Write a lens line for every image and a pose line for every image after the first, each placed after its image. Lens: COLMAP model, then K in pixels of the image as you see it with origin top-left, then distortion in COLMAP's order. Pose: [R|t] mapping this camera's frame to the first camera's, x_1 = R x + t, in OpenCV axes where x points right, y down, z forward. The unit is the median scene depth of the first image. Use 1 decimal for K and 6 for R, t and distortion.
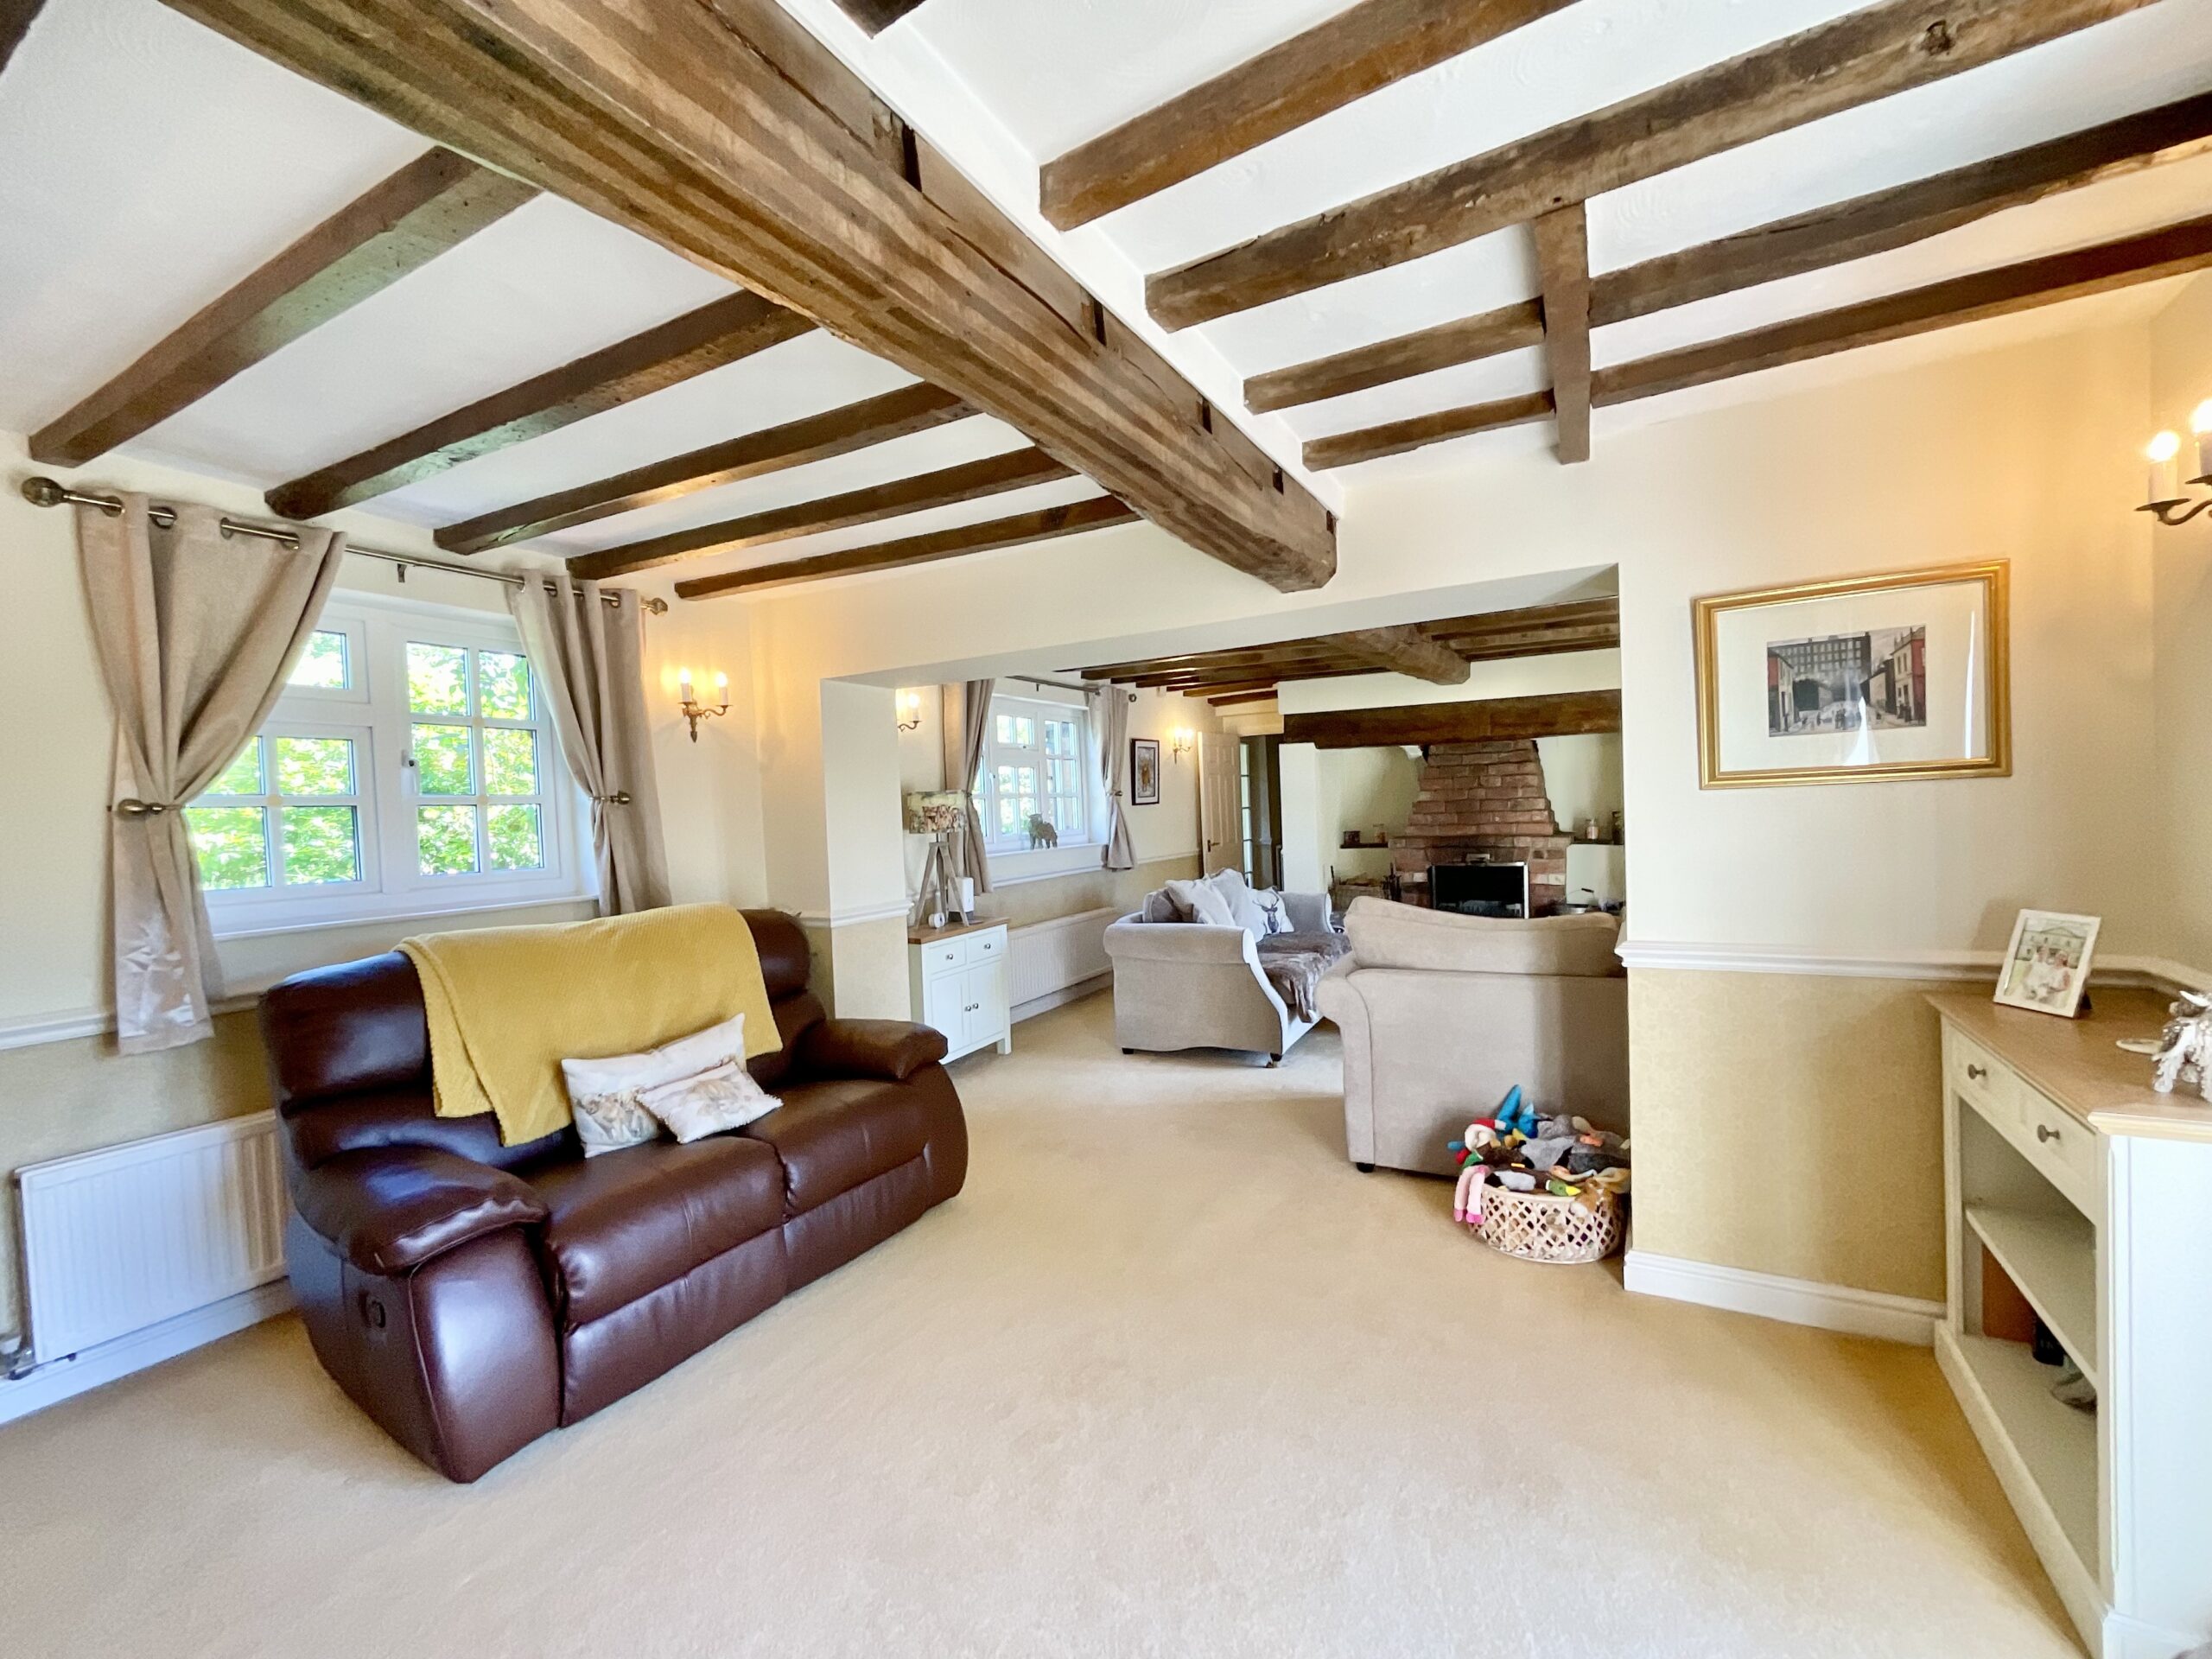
lens RADIAL K [[894.3, 0, 1101.2], [0, 894.3, 829.6], [0, 0, 1]] dist [-0.016589, -0.000045]
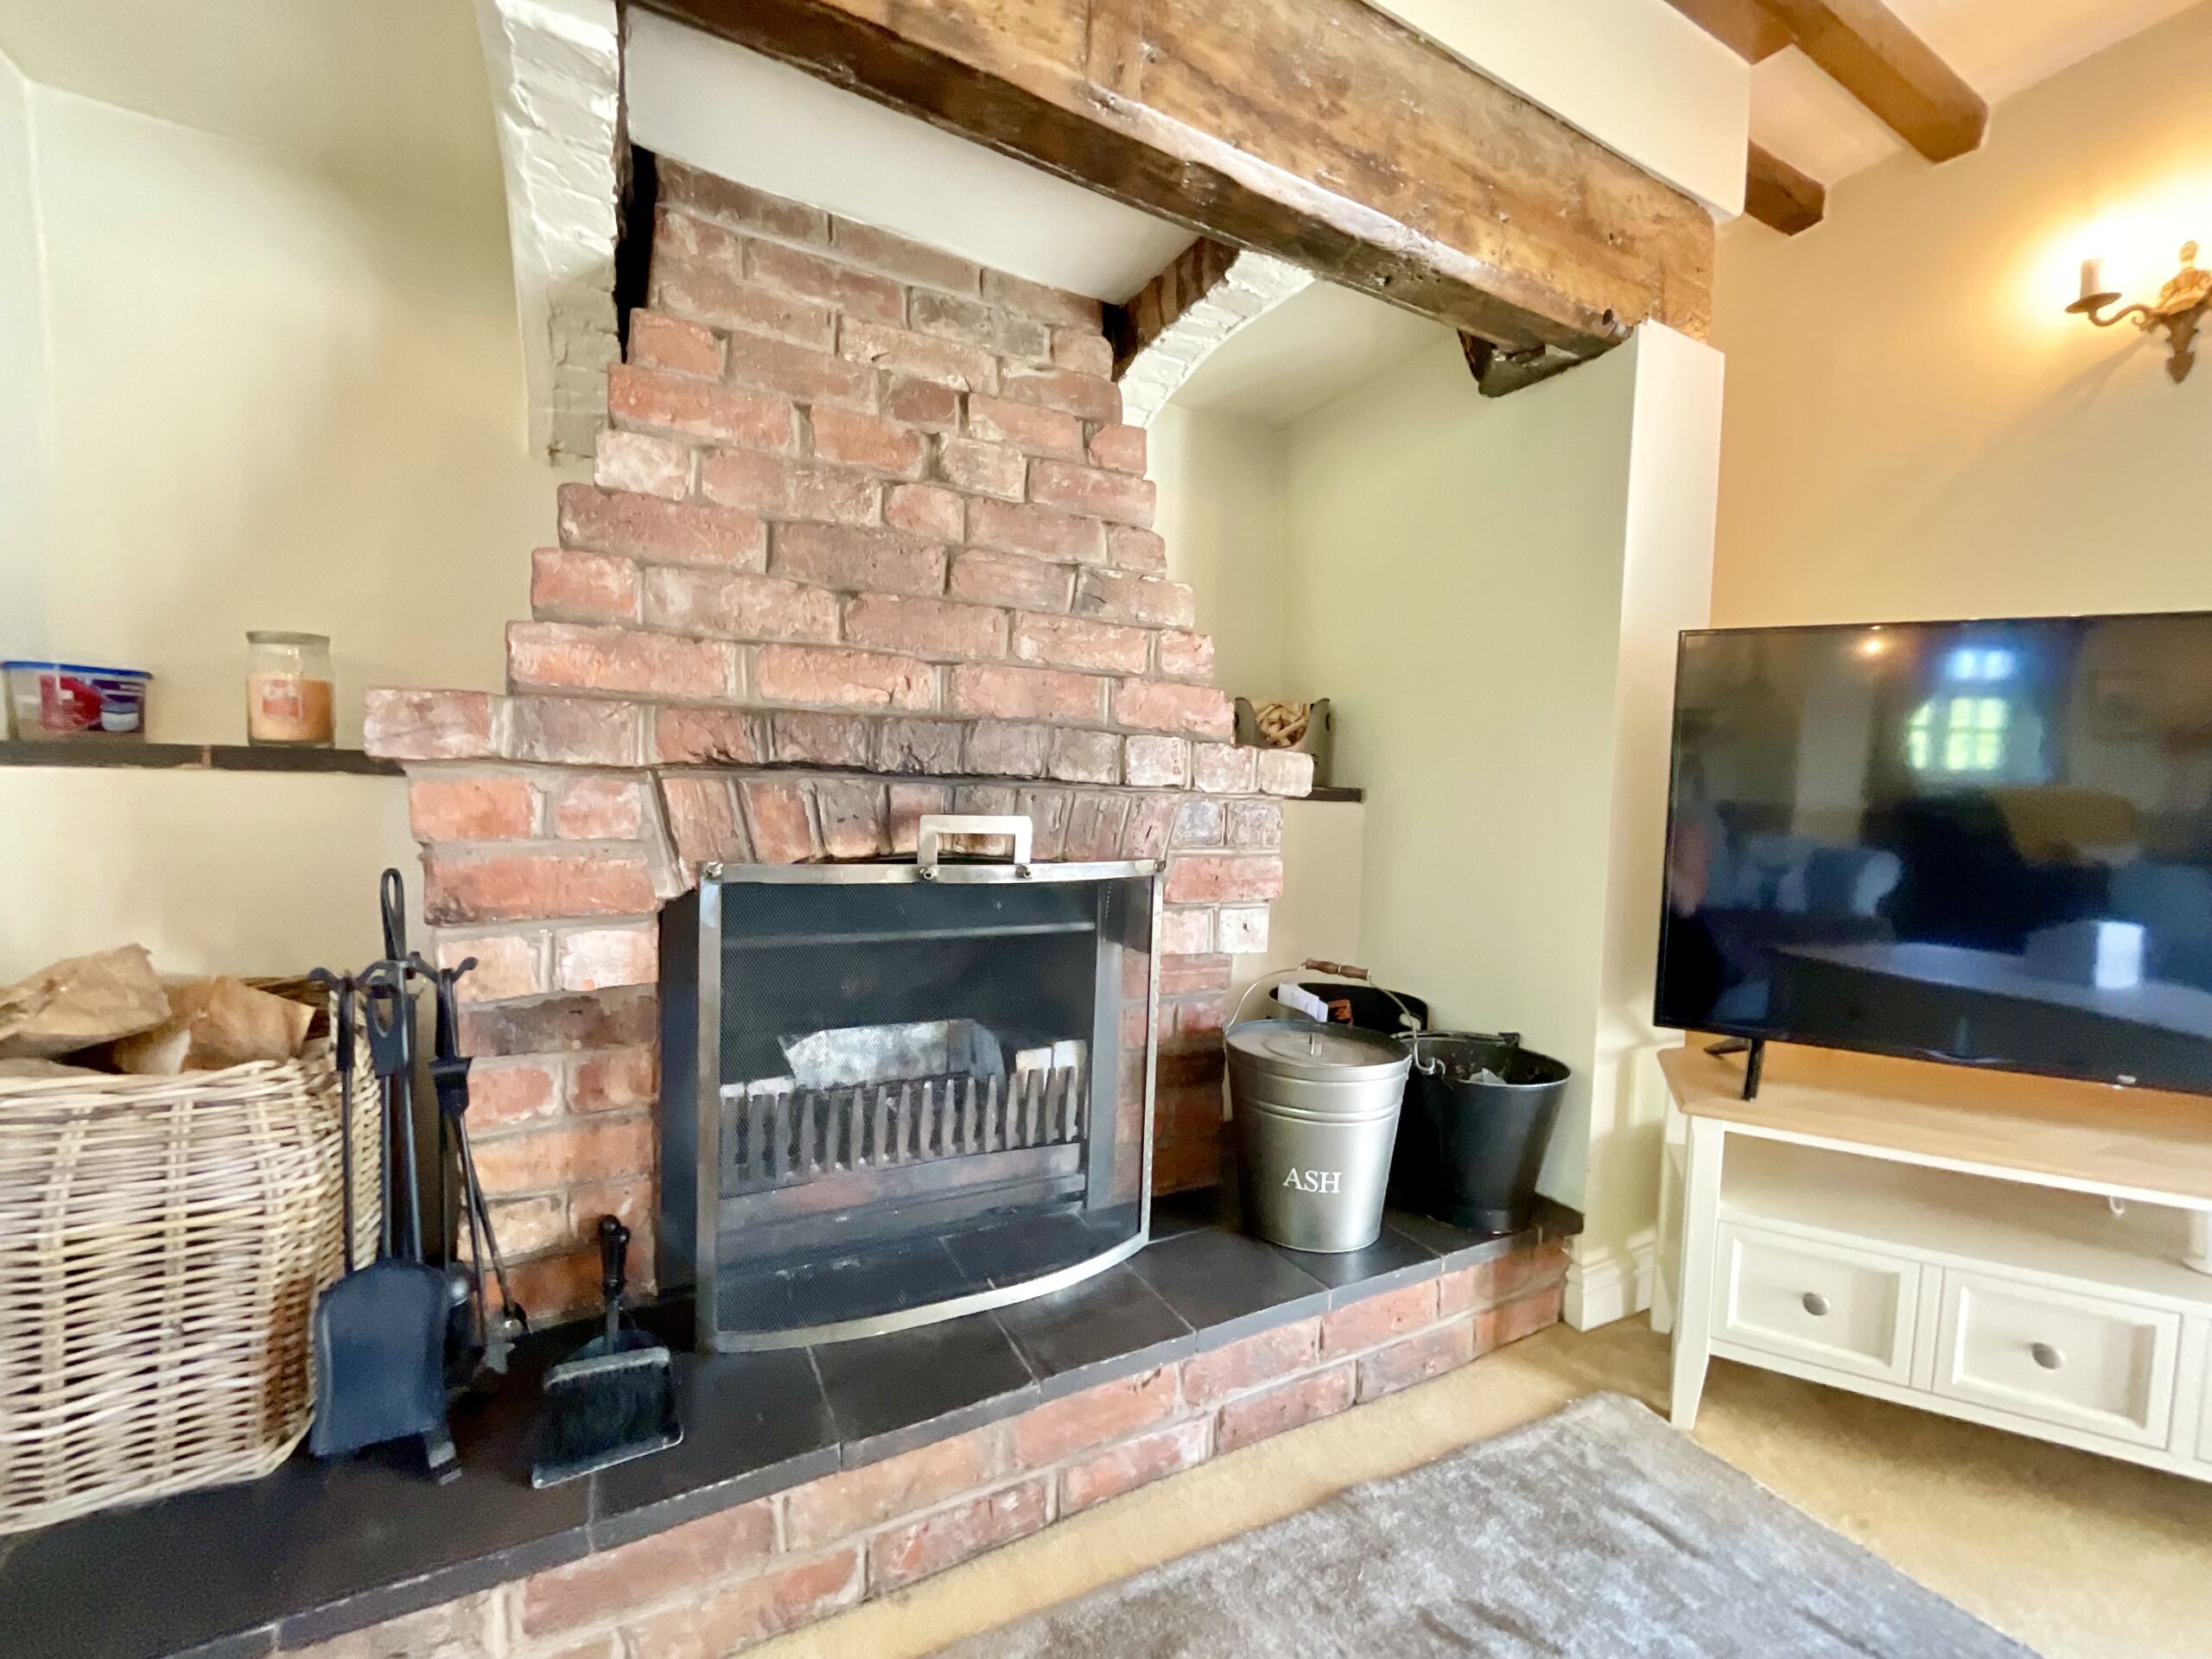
lens RADIAL K [[894.3, 0, 1098.5], [0, 894.3, 831.0], [0, 0, 1]] dist [-0.016589, -0.000045]
pose [[0.531438, 0.015723, 0.846951, 0.277595], [-0.027334, 0.999625, -0.001406, 0.029707], [-0.846656, -0.022404, 0.531668, 0.866186]]
